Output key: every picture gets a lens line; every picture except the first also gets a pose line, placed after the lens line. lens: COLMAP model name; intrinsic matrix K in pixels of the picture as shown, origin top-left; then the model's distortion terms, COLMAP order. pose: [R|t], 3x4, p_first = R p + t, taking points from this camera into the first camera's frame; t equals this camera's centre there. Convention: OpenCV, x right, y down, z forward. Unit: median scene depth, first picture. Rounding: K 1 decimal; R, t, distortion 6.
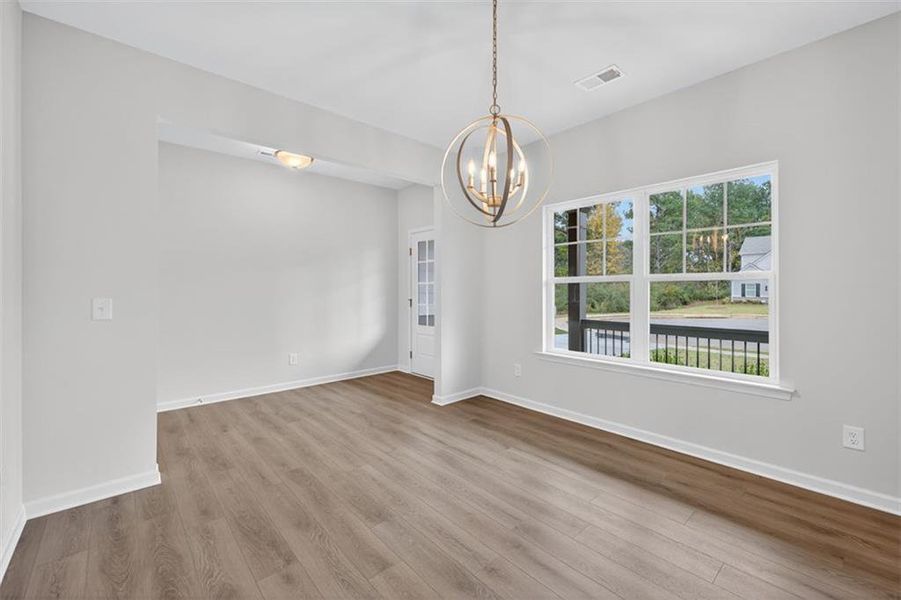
lens RADIAL K [[375.5, 0, 448.2], [0, 375.5, 292.8], [0, 0, 1]] dist [0.007023, -0.000117]
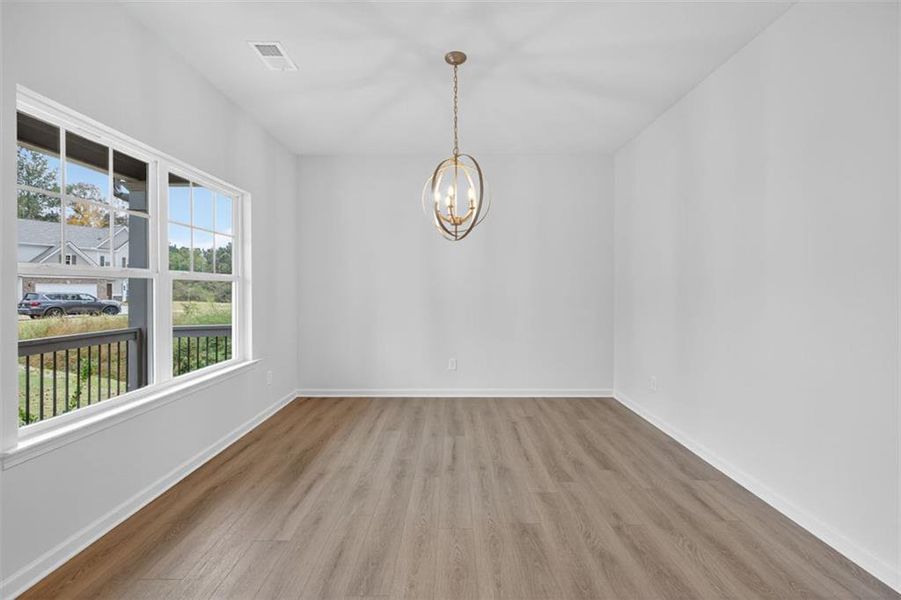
lens RADIAL K [[375.5, 0, 448.2], [0, 375.5, 292.8], [0, 0, 1]] dist [0.007023, -0.000117]
pose [[-0.743451, -0.003314, 0.668783, -0.639228], [0.005995, 0.999915, 0.011618, -0.008996], [-0.668764, 0.012647, -0.743367, 1.744066]]
